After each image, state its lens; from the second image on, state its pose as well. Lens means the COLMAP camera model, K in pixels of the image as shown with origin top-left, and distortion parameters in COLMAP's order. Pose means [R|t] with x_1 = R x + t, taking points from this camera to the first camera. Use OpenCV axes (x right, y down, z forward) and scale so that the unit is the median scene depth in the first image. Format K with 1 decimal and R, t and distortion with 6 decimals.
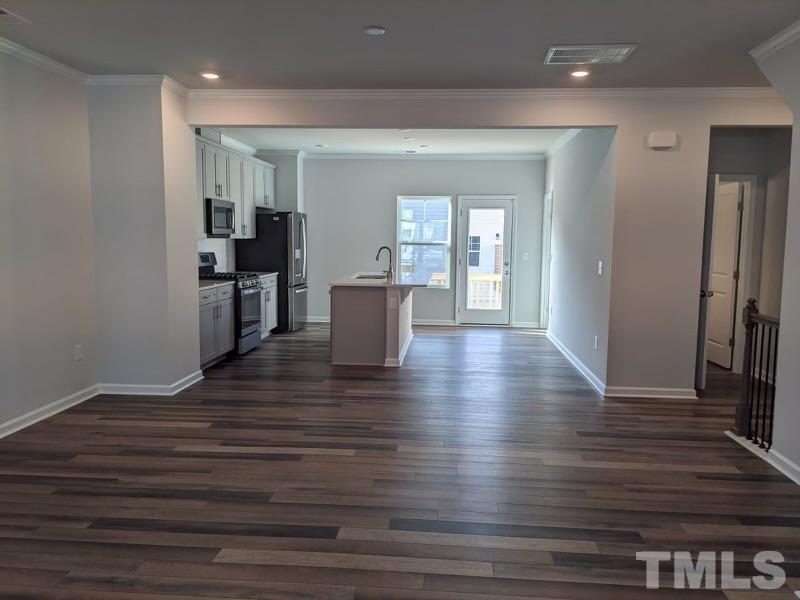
lens RADIAL K [[637.0, 0, 400.0], [0, 637.0, 300.0], [0, 0, 1]] dist [-0.004022, -0.013494]
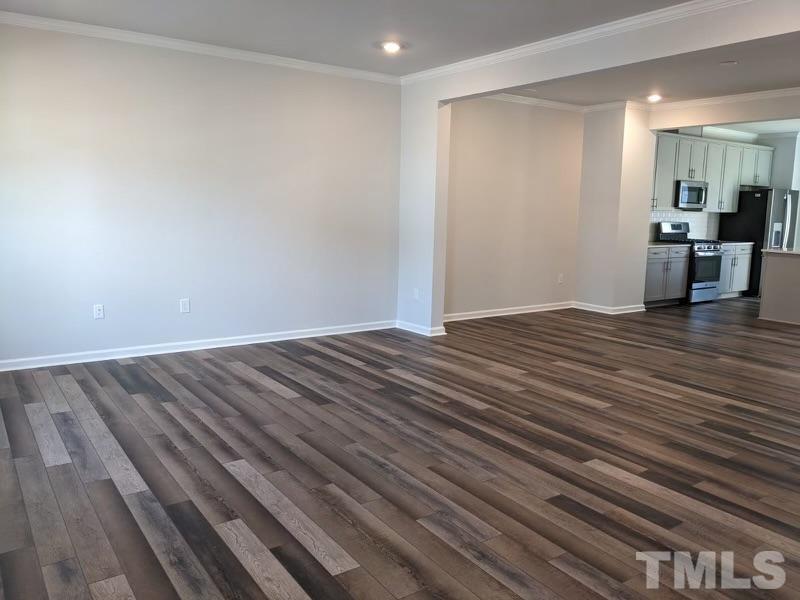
lens RADIAL K [[637.0, 0, 400.0], [0, 637.0, 300.0], [0, 0, 1]] dist [-0.004022, -0.013494]
pose [[0.630103, 0.113995, -0.768099, 0.345987], [-0.087988, 0.993276, 0.075234, 0.034285], [0.771511, 0.020178, 0.635896, -0.249865]]
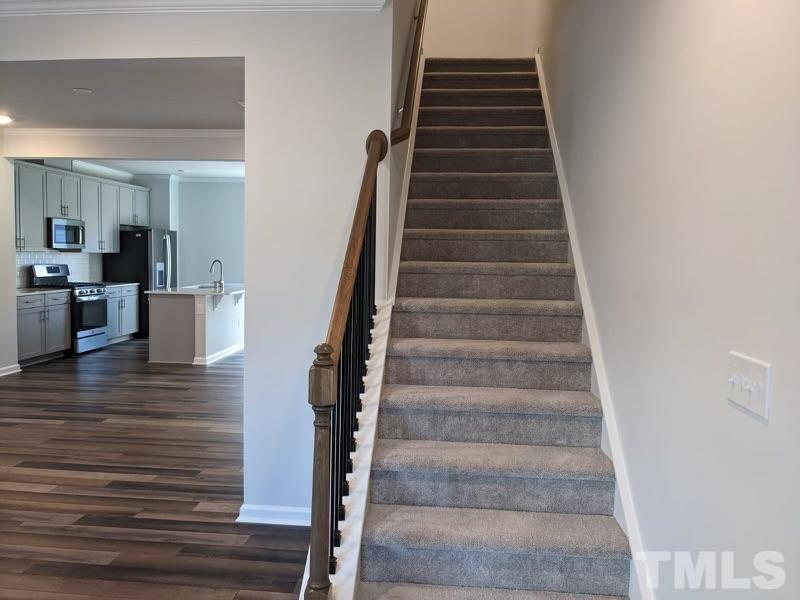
lens RADIAL K [[637.0, 0, 400.0], [0, 637.0, 300.0], [0, 0, 1]] dist [-0.004022, -0.013494]
pose [[0.999911, 0.008995, -0.009898, 0.326063], [-0.009249, 0.999621, -0.025934, 0.013186], [0.009661, 0.026023, 0.999615, -0.134793]]
